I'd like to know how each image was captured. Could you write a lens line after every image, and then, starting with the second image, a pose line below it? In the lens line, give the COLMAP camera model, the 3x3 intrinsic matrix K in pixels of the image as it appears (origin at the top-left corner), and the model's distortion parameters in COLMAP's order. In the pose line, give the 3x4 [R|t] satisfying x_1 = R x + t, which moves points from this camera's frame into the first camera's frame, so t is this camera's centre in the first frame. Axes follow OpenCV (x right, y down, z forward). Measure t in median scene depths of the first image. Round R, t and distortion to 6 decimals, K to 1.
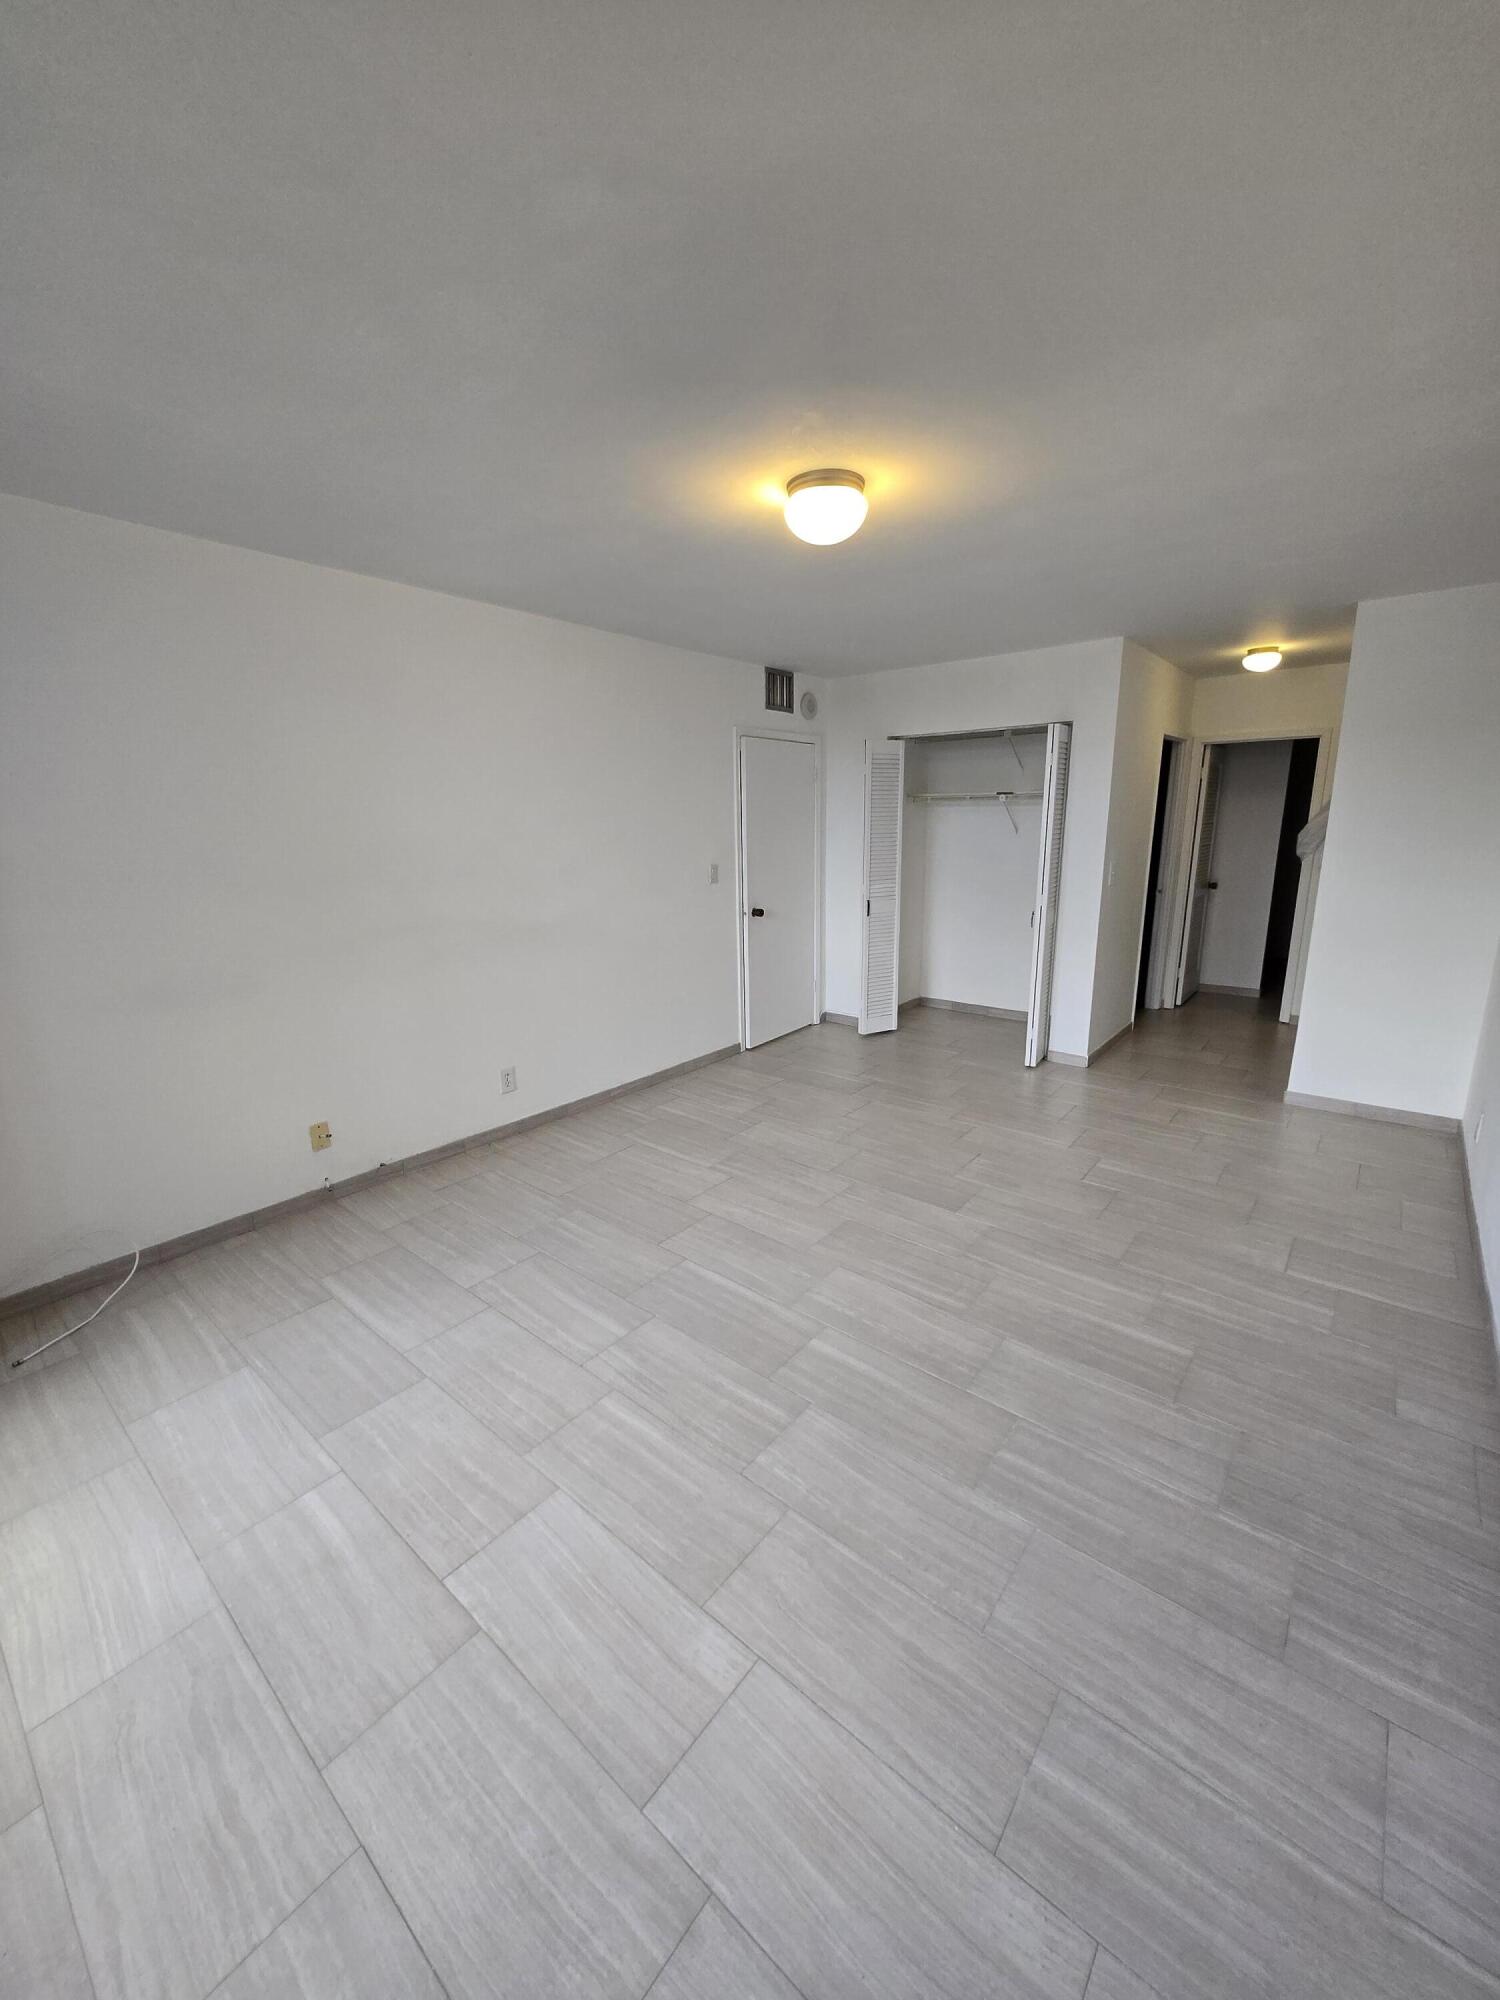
lens RADIAL K [[782.8, 0, 749.2], [0, 782.8, 1000.3], [0, 0, 1]] dist [0.002443, -0.001233]
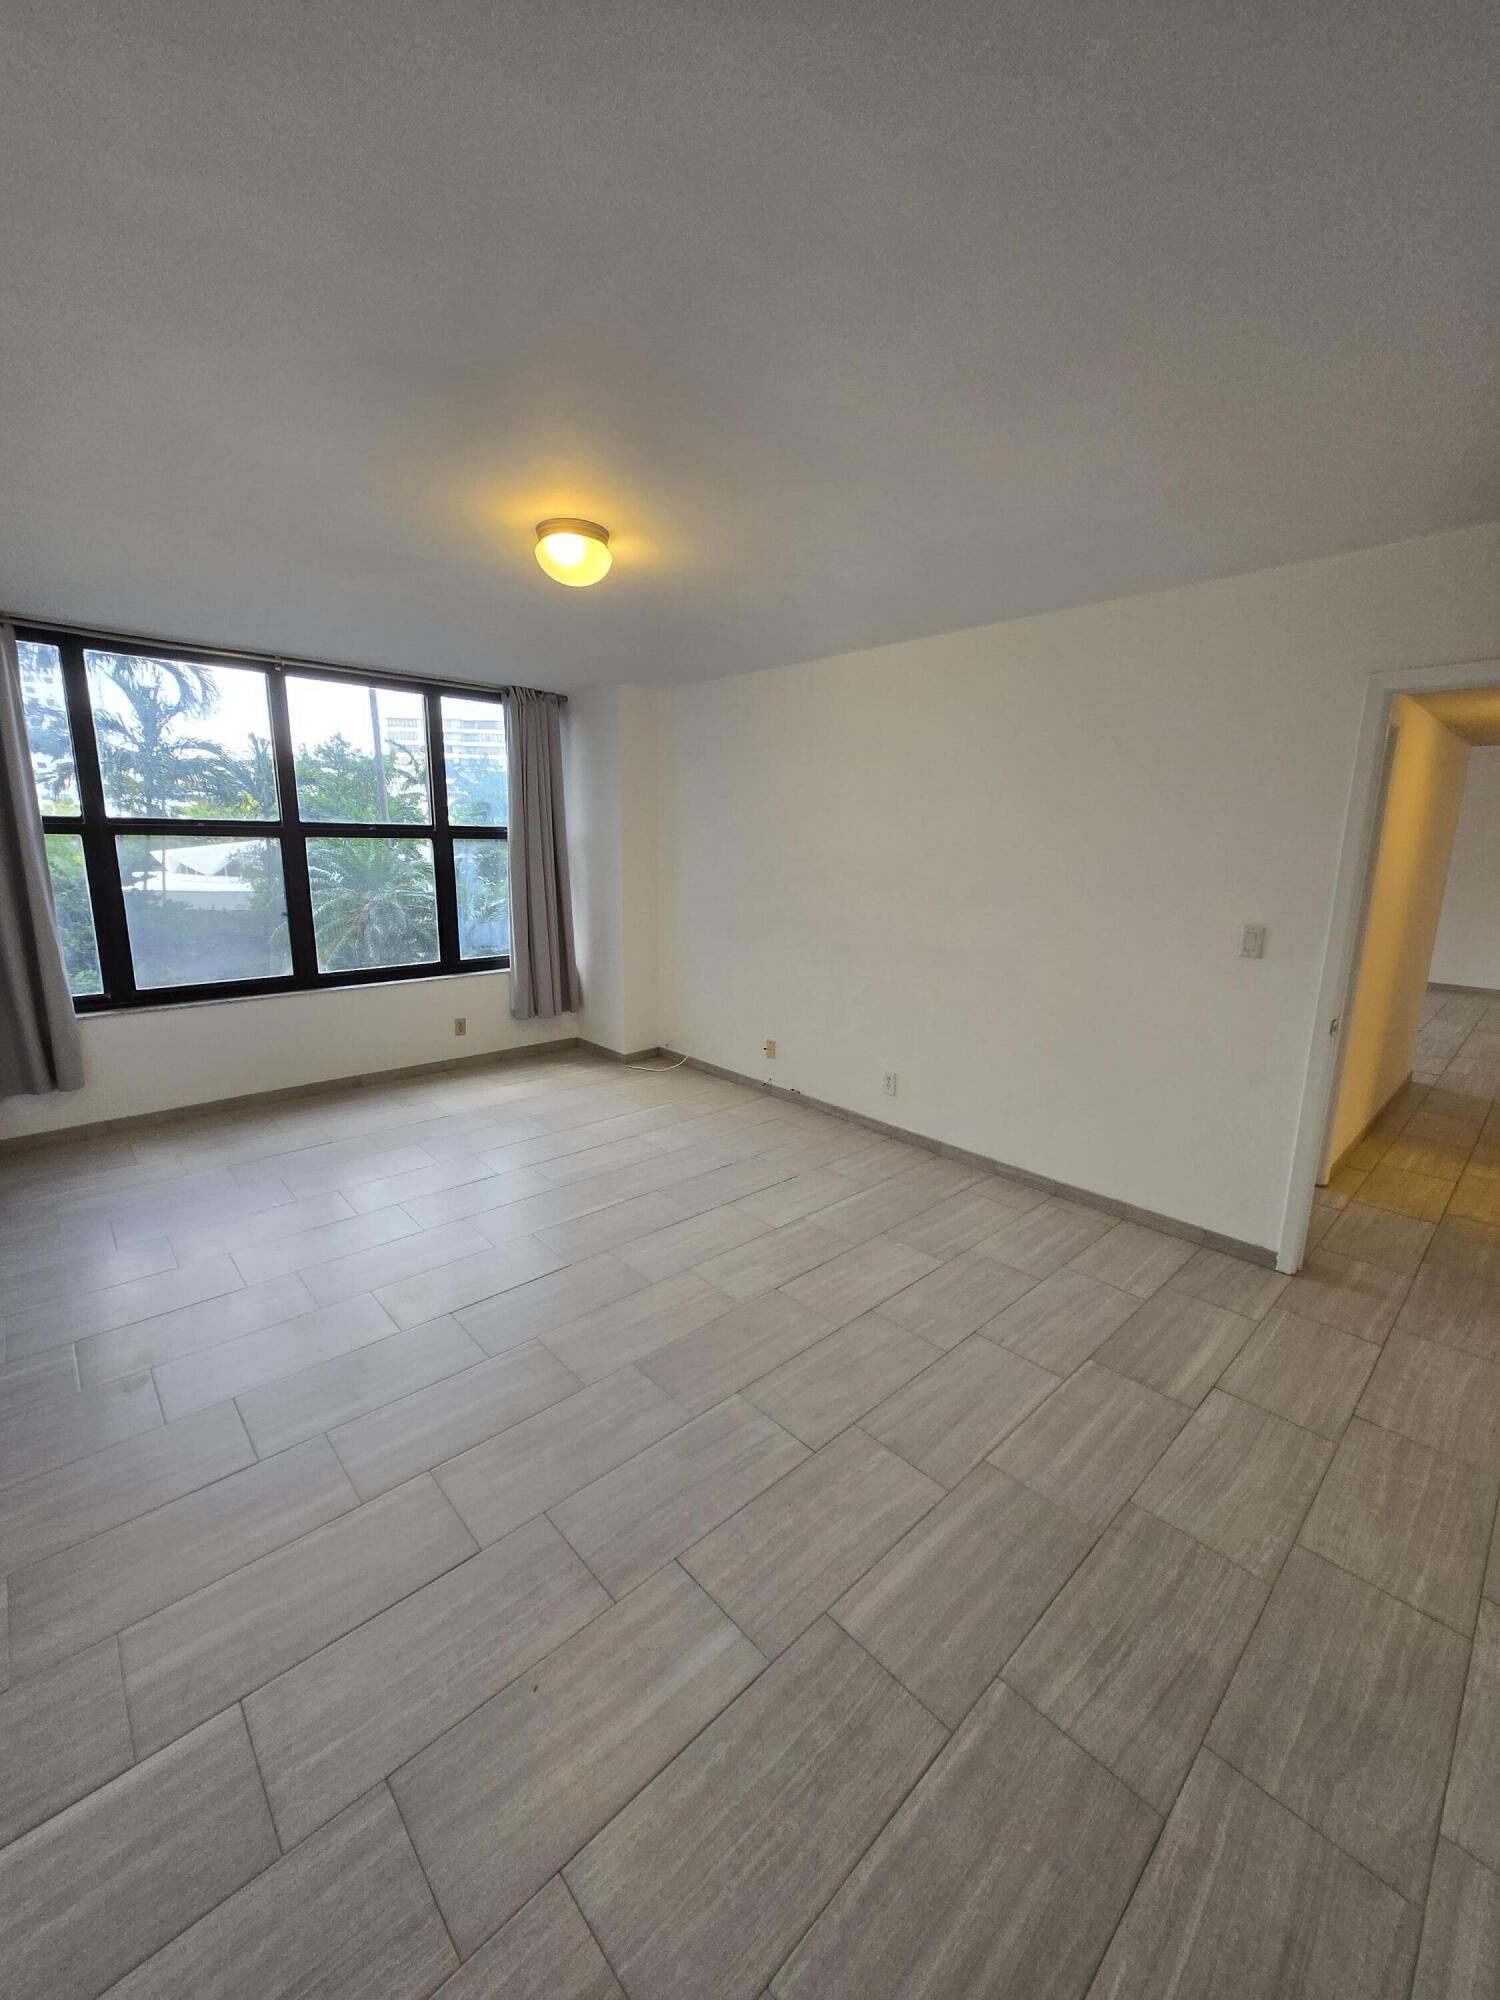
lens RADIAL K [[782.8, 0, 751.9], [0, 782.8, 1009.9], [0, 0, 1]] dist [0.002443, -0.001233]
pose [[-0.136694, 0.218036, -0.966320, 1.359002], [-0.236473, 0.940094, 0.245569, -0.392787], [0.961975, 0.262076, -0.076946, 1.627097]]
